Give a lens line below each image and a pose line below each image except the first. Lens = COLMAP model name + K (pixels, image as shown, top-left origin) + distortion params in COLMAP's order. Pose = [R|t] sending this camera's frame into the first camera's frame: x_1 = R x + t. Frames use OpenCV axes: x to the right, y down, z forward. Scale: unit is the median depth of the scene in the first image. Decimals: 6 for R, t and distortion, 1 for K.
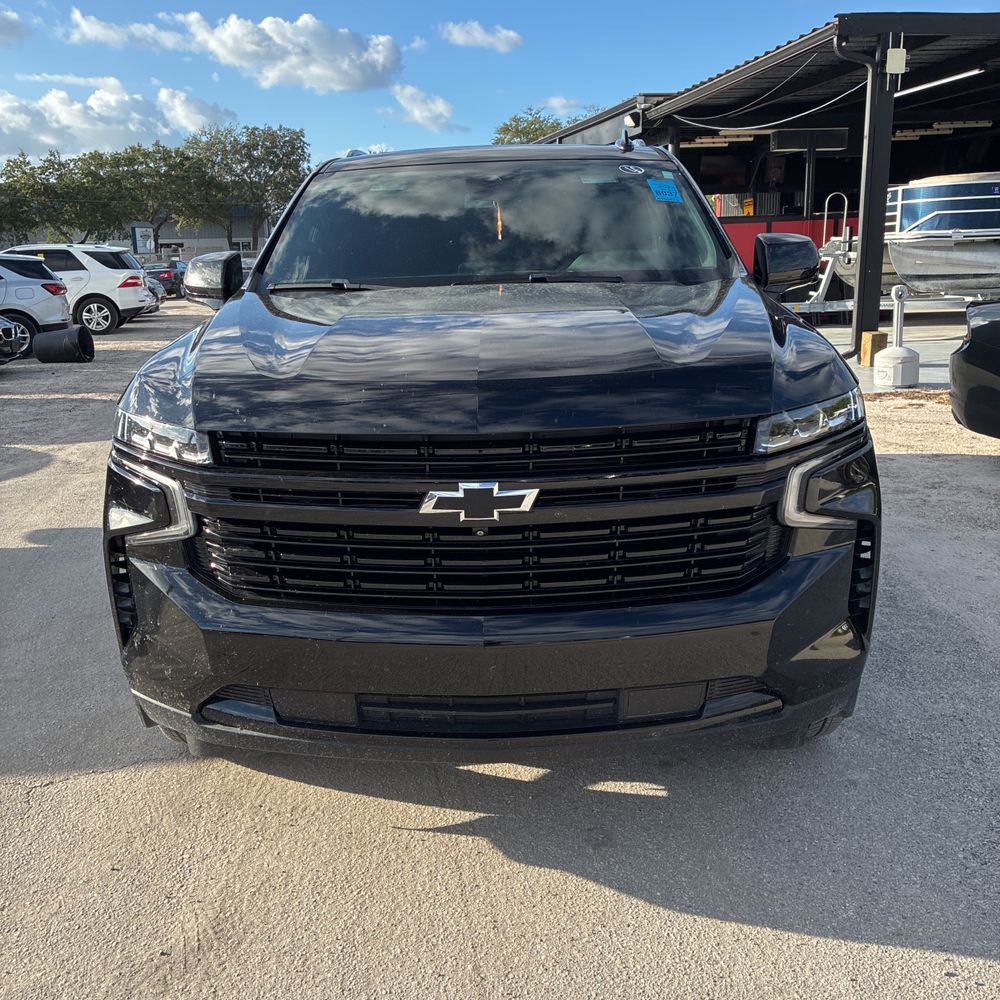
lens RADIAL K [[1016.8, 0, 483.4], [0, 1016.8, 492.0], [0, 0, 1]] dist [0.027794, 0.000000]
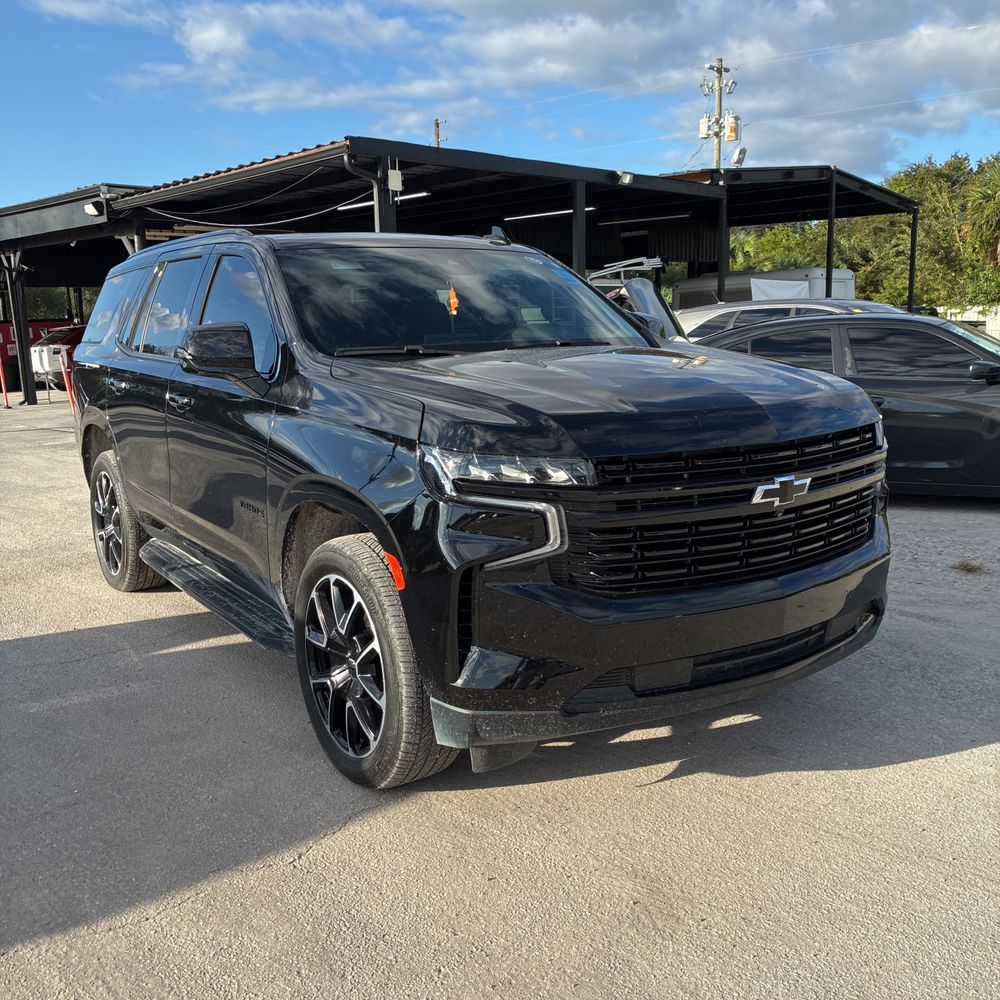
lens RADIAL K [[1016.8, 0, 499.2], [0, 1016.8, 499.2], [0, 0, 1]] dist [0.027794, 0.000000]
pose [[0.809622, -0.093339, 0.579483, -0.156735], [0.140556, 0.989381, -0.037014, 0.002503], [-0.569874, 0.111417, 0.814143, 0.012953]]
